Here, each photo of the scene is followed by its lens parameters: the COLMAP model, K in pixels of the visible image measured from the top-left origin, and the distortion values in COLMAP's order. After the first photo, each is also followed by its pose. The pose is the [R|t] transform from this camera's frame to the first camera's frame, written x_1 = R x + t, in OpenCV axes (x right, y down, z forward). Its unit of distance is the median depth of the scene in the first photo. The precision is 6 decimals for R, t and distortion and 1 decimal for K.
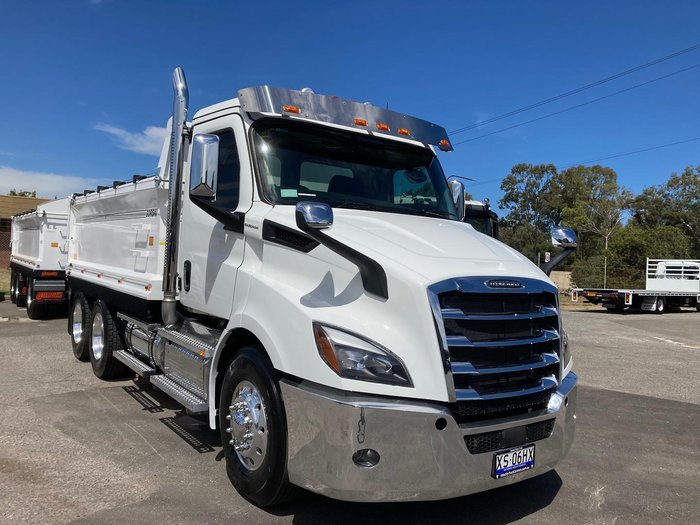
lens RADIAL K [[574.8, 0, 350.0], [0, 574.8, 262.5], [0, 0, 1]] dist [0.022816, 0.000460]
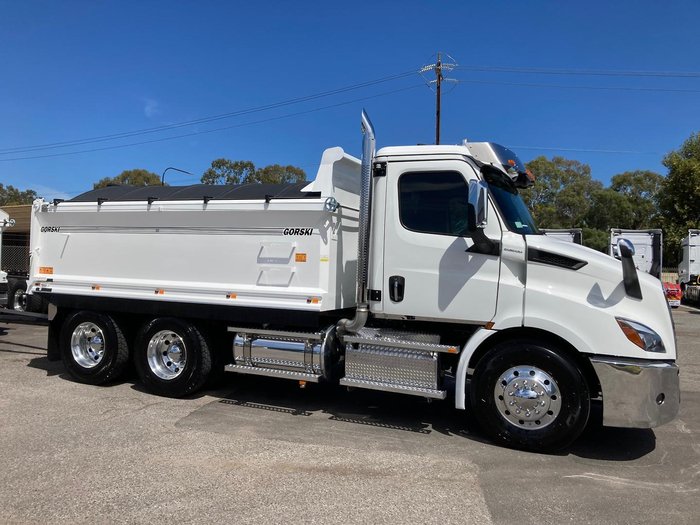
lens RADIAL K [[570.2, 0, 345.1], [0, 570.2, 252.3], [0, 0, 1]] dist [0.061773, -0.073597]
pose [[0.856373, -0.018903, 0.516012, -0.994293], [0.019481, 0.999801, 0.004295, -0.060309], [-0.515990, 0.006374, 0.856571, 0.045883]]
